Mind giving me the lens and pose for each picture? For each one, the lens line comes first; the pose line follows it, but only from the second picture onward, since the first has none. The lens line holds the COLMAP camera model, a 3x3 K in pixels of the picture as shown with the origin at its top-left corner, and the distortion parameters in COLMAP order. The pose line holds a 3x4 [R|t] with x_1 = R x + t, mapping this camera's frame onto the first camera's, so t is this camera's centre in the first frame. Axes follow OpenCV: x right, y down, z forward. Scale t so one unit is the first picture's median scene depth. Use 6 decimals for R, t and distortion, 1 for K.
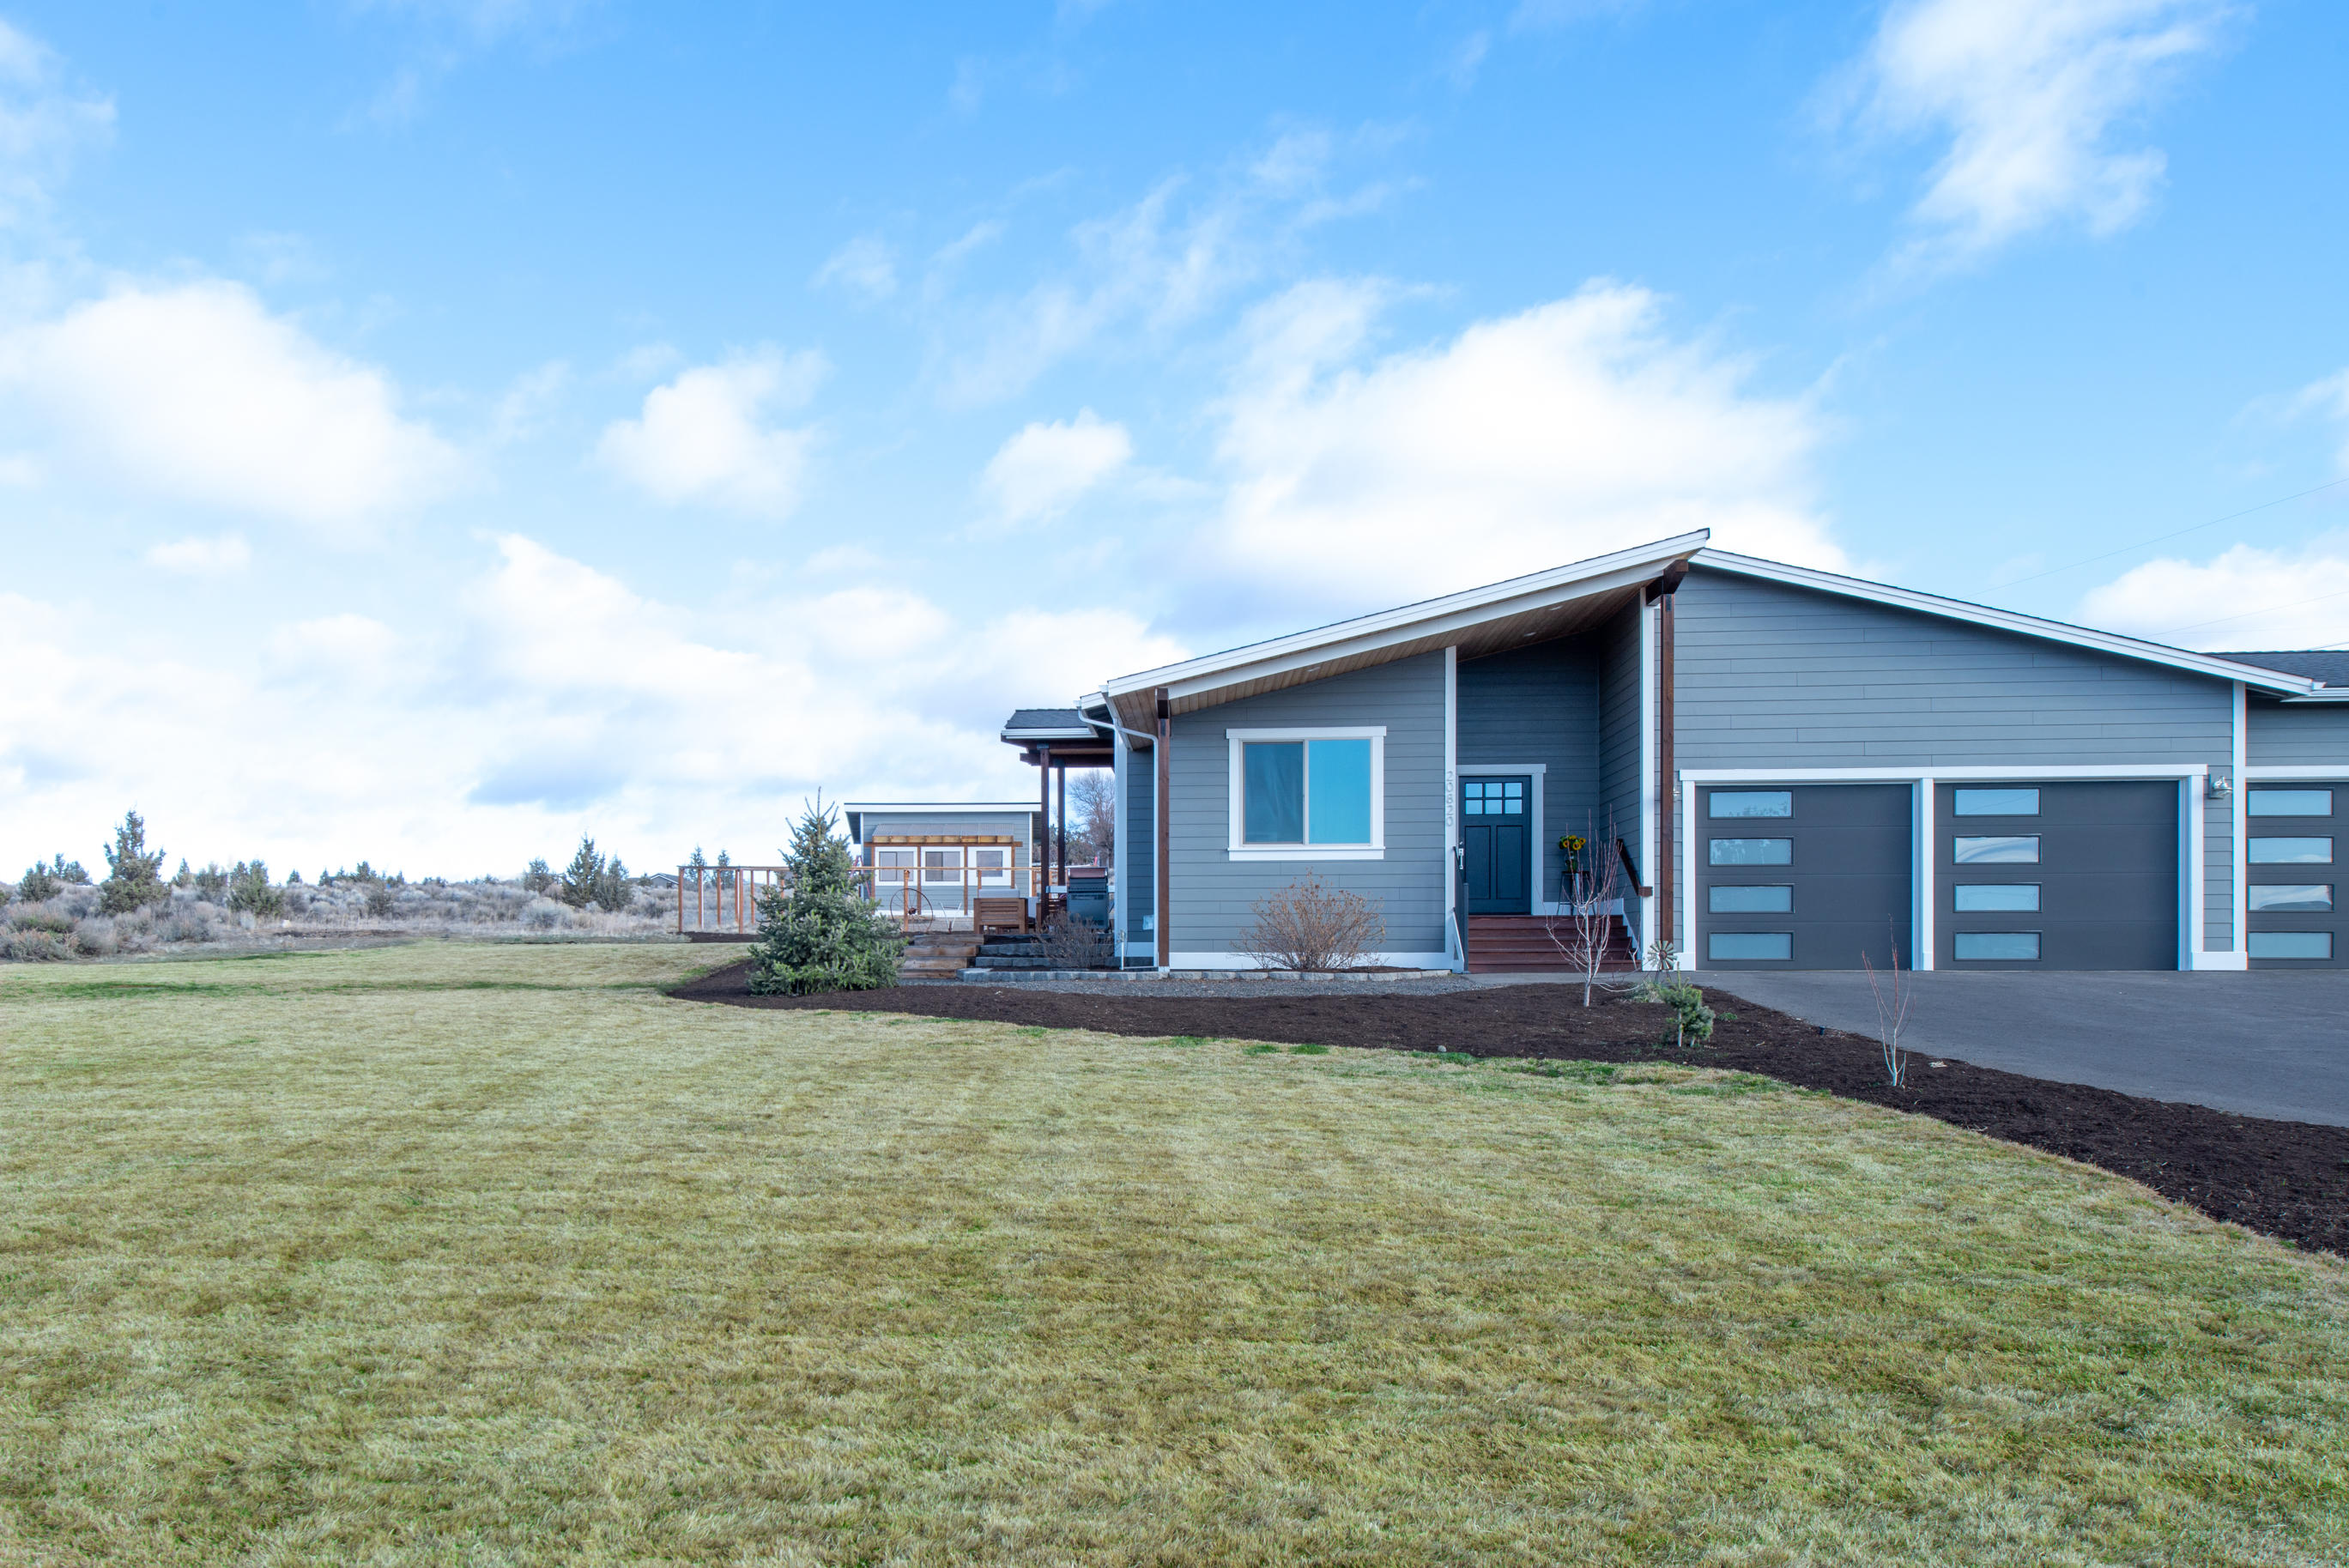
lens RADIAL K [[1557.6, 0, 1171.1], [0, 1557.6, 831.5], [0, 0, 1]] dist [-0.001191, -0.000740]
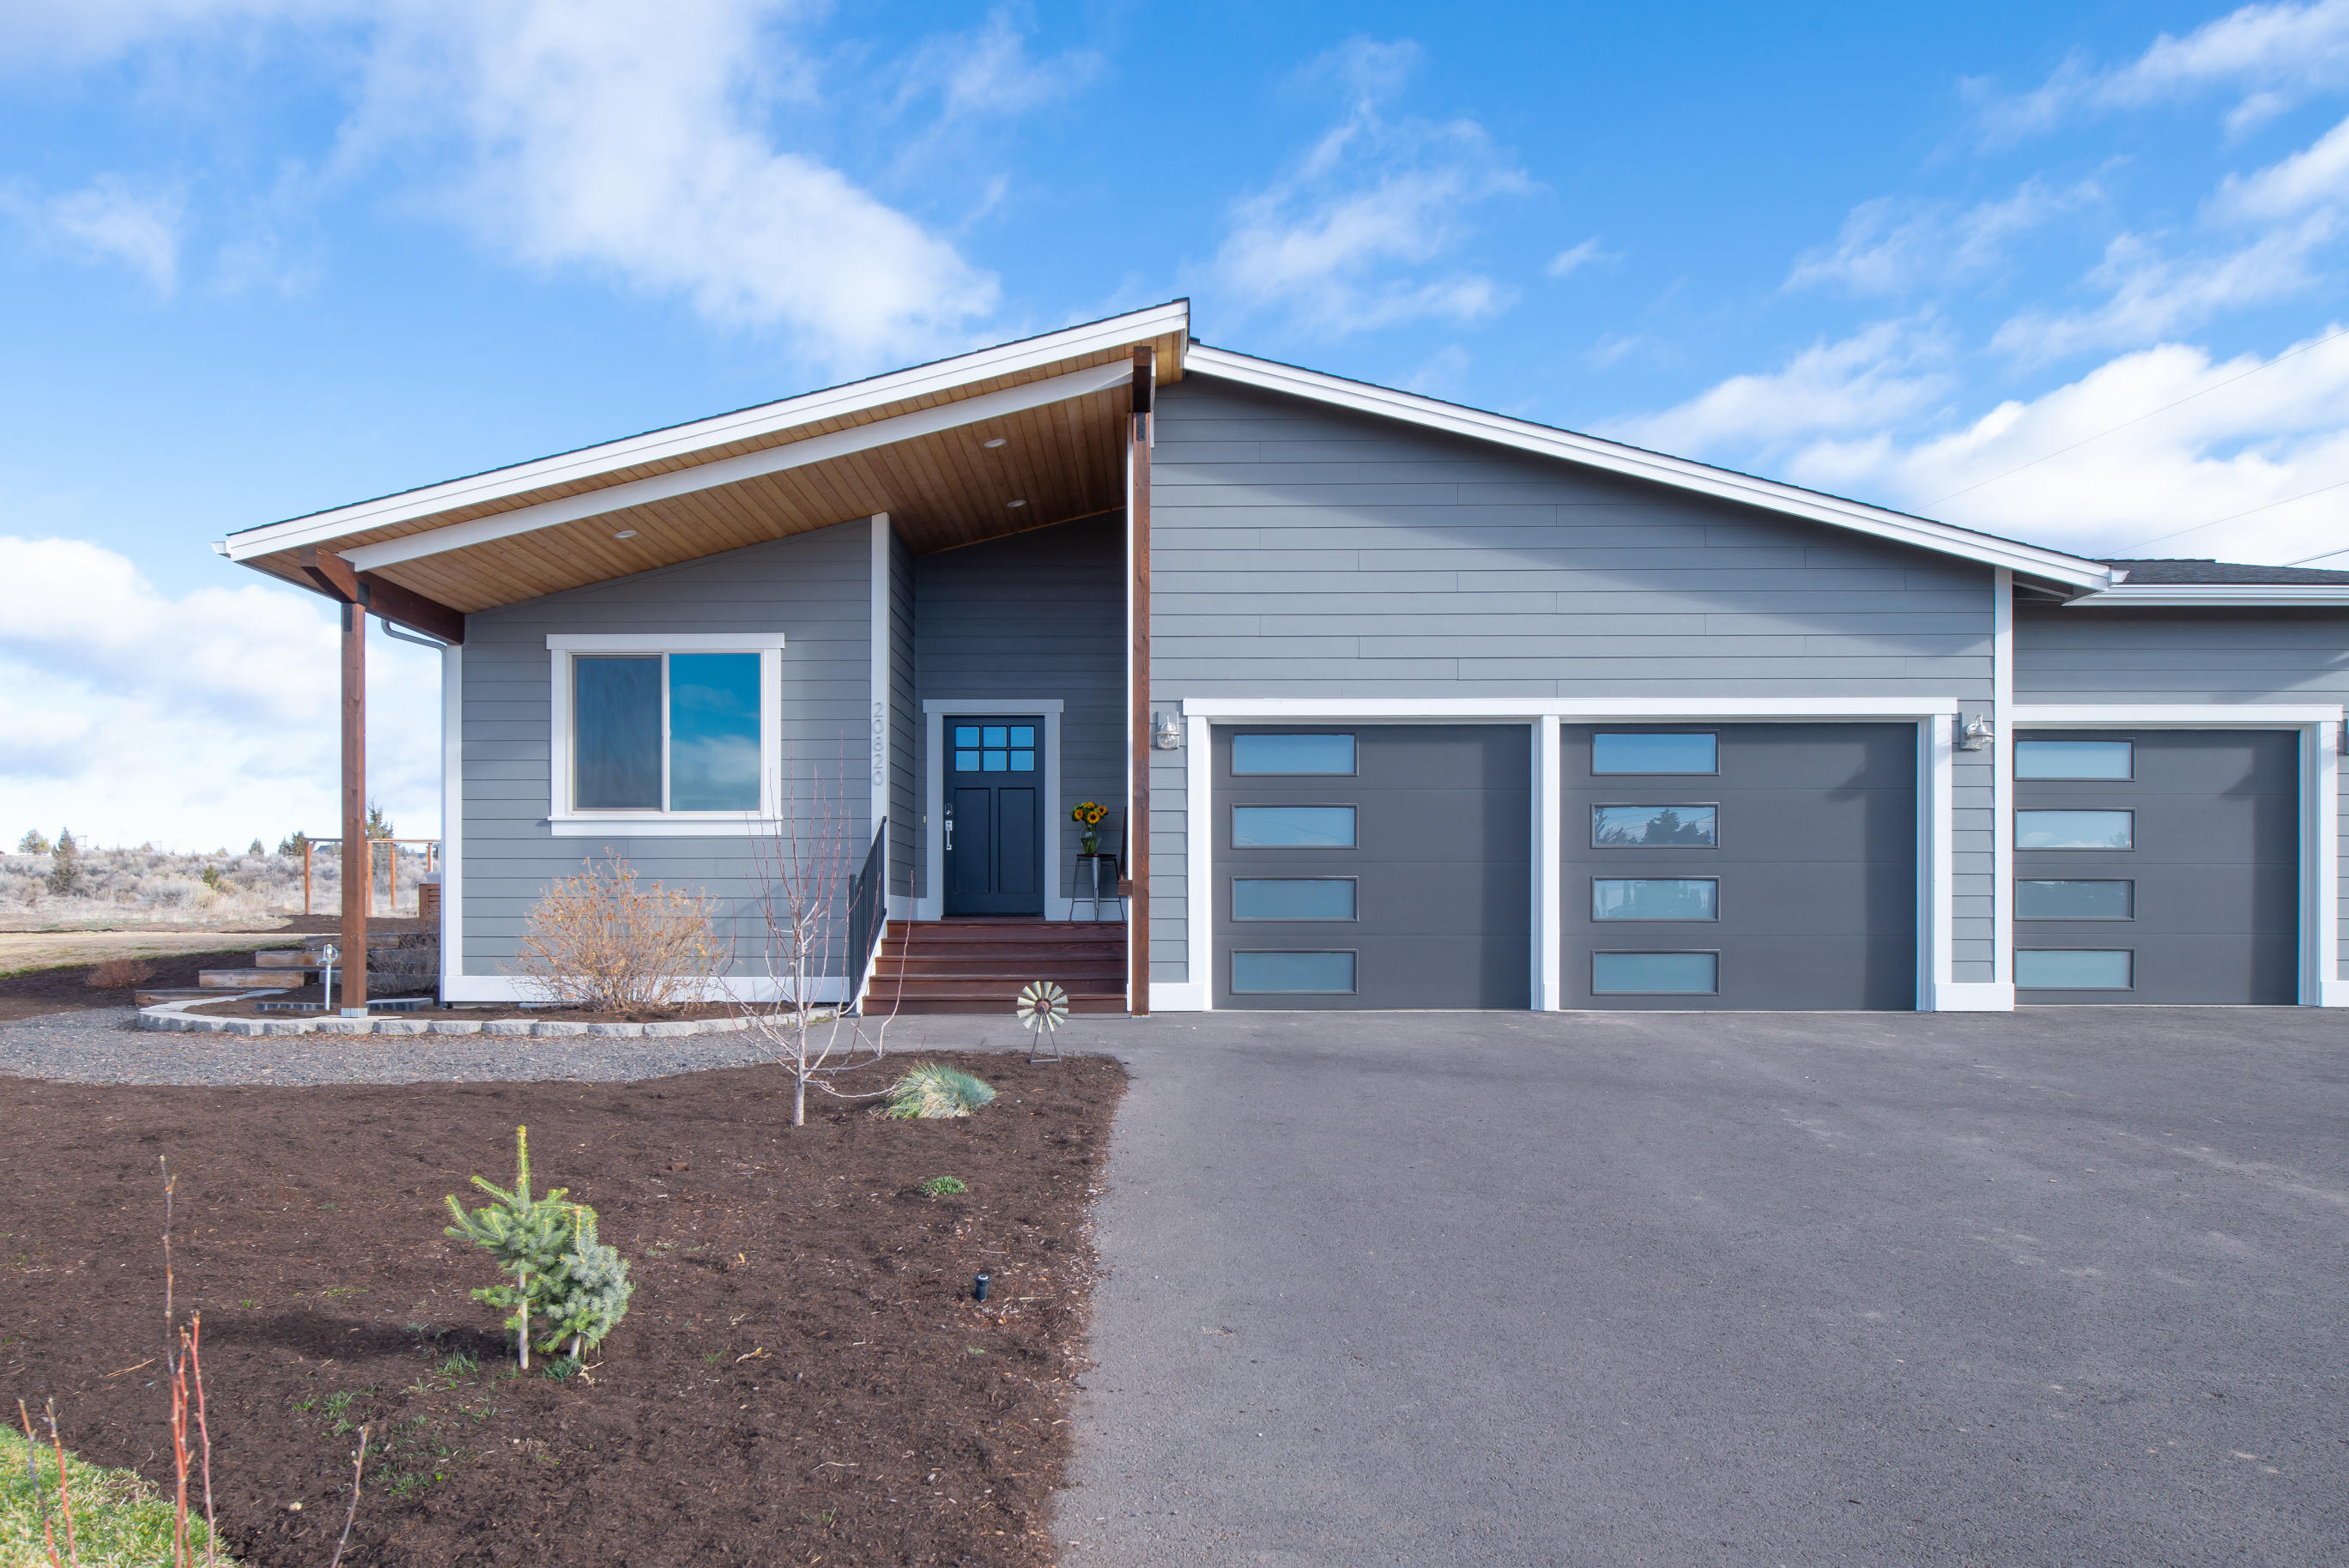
lens RADIAL K [[1519.5, 0, 1174.5], [0, 1519.5, 784.0], [0, 0, 1]] dist [-0.006146, -0.000496]
pose [[0.995065, 0.008941, 0.098826, 0.261655], [-0.007411, 0.999847, -0.015834, 0.005410], [-0.098953, 0.015024, 0.994979, 0.378498]]
